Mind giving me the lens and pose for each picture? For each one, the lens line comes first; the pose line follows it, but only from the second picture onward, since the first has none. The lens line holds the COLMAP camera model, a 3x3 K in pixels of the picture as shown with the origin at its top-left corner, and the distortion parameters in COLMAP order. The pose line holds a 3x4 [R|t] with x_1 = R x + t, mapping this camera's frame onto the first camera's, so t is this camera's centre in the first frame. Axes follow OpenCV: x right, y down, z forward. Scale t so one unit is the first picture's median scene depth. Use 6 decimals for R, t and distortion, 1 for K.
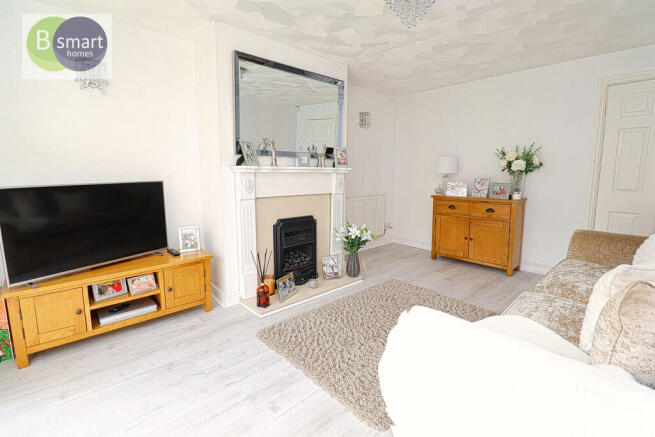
lens RADIAL K [[304.2, 0, 327.5], [0, 304.2, 218.5], [0, 0, 1]] dist [0.001469, 0.000197]
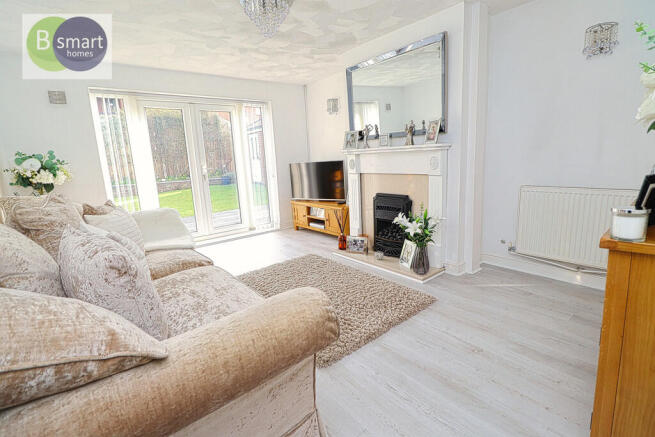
lens RADIAL K [[304.2, 0, 327.5], [0, 304.2, 218.5], [0, 0, 1]] dist [0.001469, 0.000197]
pose [[-0.064391, 0.198297, -0.978025, 1.042884], [-0.096651, 0.974212, 0.203887, -0.125065], [0.993233, 0.107655, -0.043565, 0.877278]]
